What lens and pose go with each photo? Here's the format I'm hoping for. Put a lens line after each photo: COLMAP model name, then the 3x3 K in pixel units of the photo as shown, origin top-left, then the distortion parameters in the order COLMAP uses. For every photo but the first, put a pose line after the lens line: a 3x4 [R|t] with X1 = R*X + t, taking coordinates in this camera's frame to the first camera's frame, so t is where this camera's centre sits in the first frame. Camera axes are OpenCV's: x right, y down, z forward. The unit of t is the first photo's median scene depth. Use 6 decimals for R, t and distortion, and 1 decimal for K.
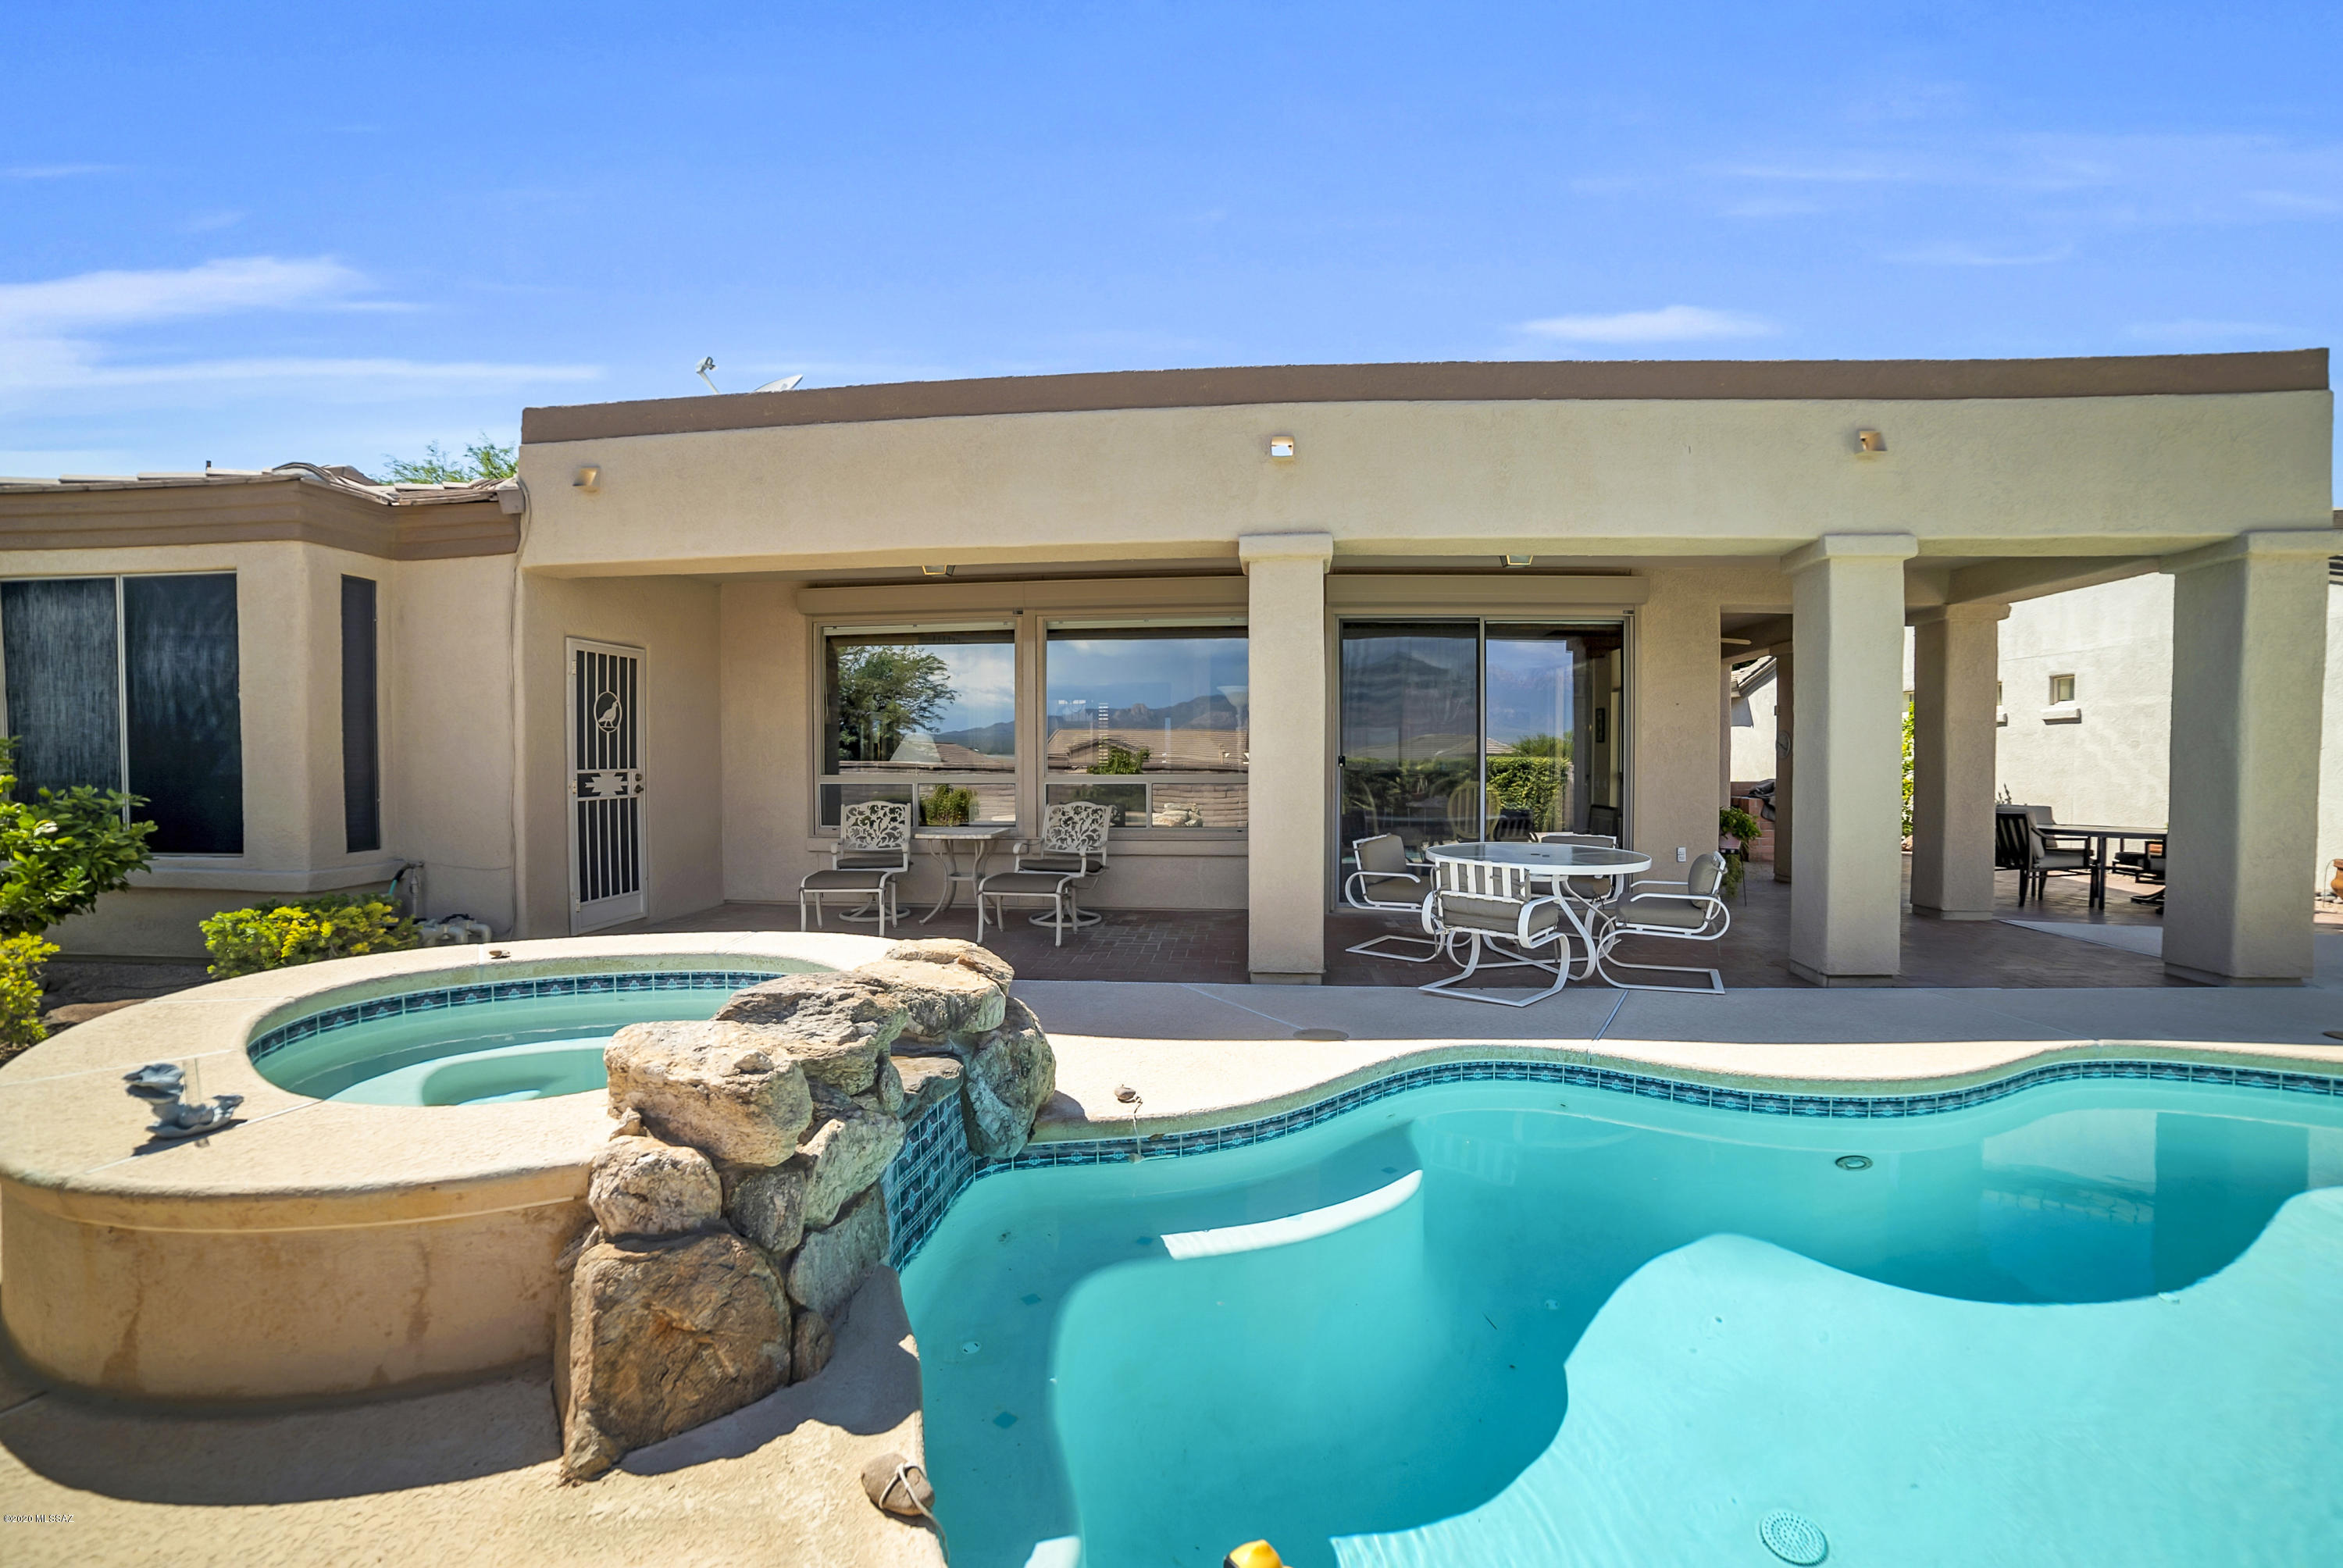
lens RADIAL K [[999.2, 0, 1200.8], [0, 999.2, 777.5], [0, 0, 1]] dist [-0.112359, 0.040901]
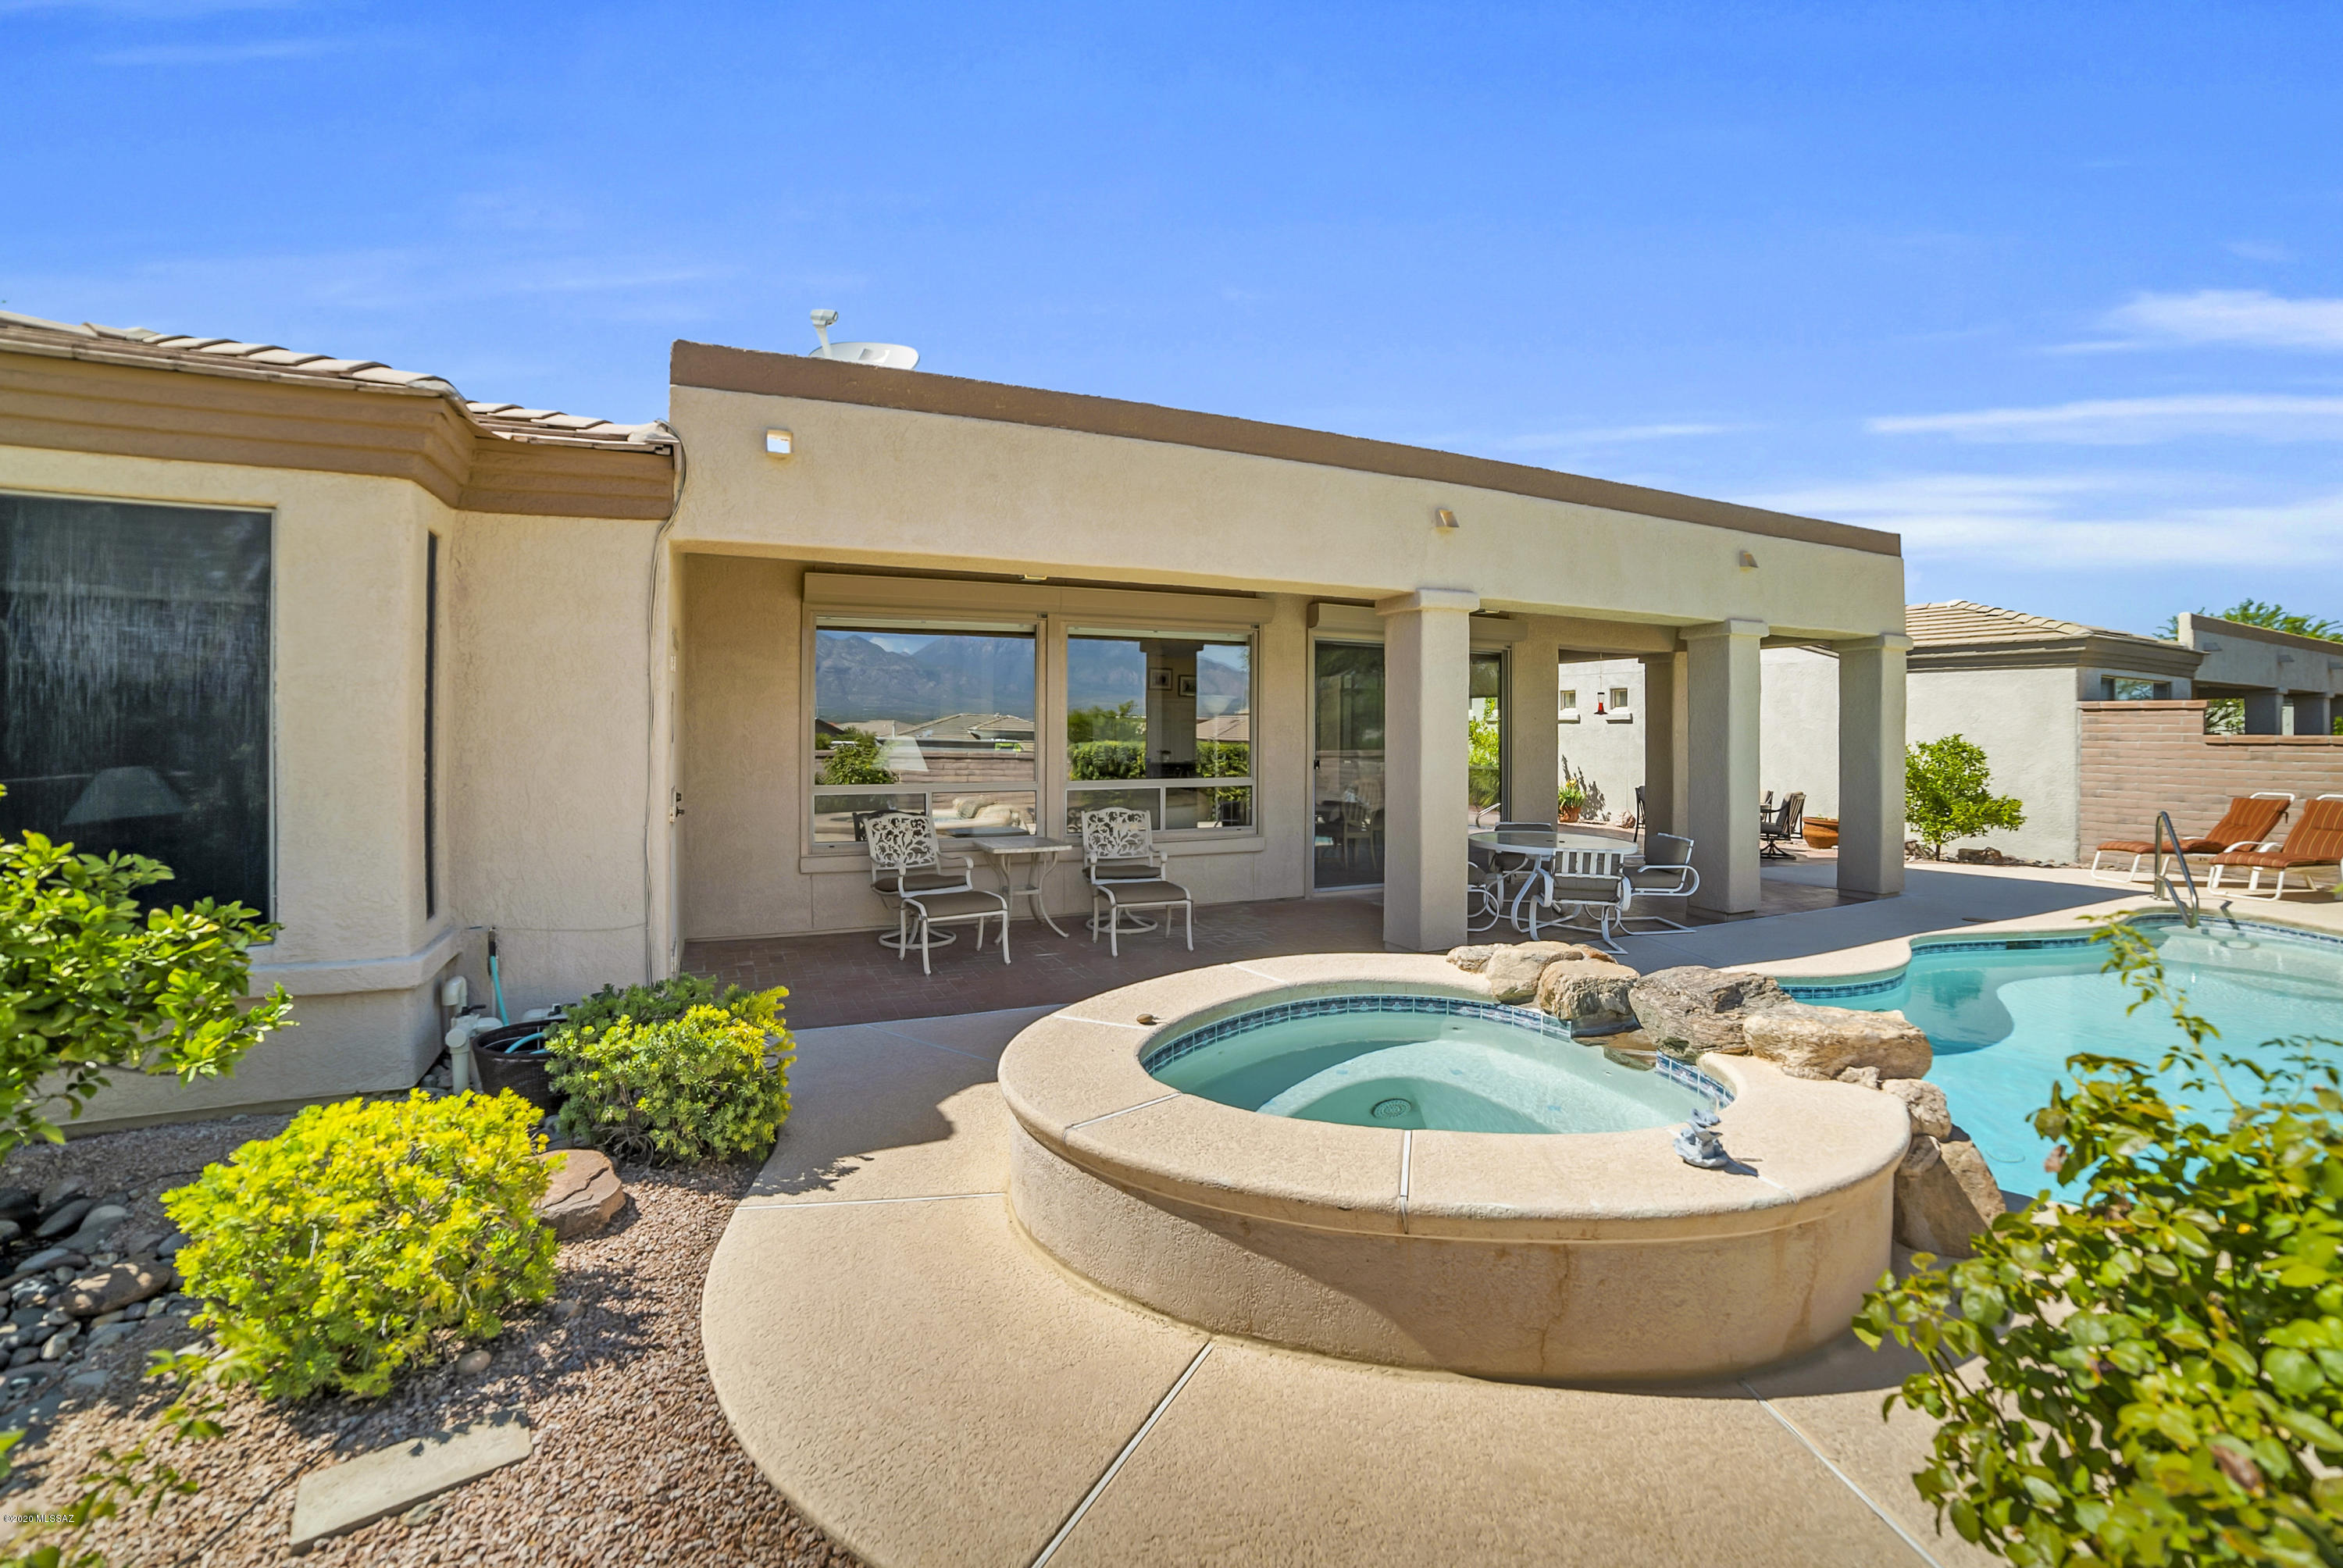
lens RADIAL K [[999.2, 0, 1200.8], [0, 999.2, 777.5], [0, 0, 1]] dist [-0.112359, 0.040901]
pose [[0.866165, -0.015082, 0.499531, -0.724288], [0.003385, 0.999699, 0.024314, -0.041909], [-0.499747, -0.019369, 0.865955, 0.082440]]
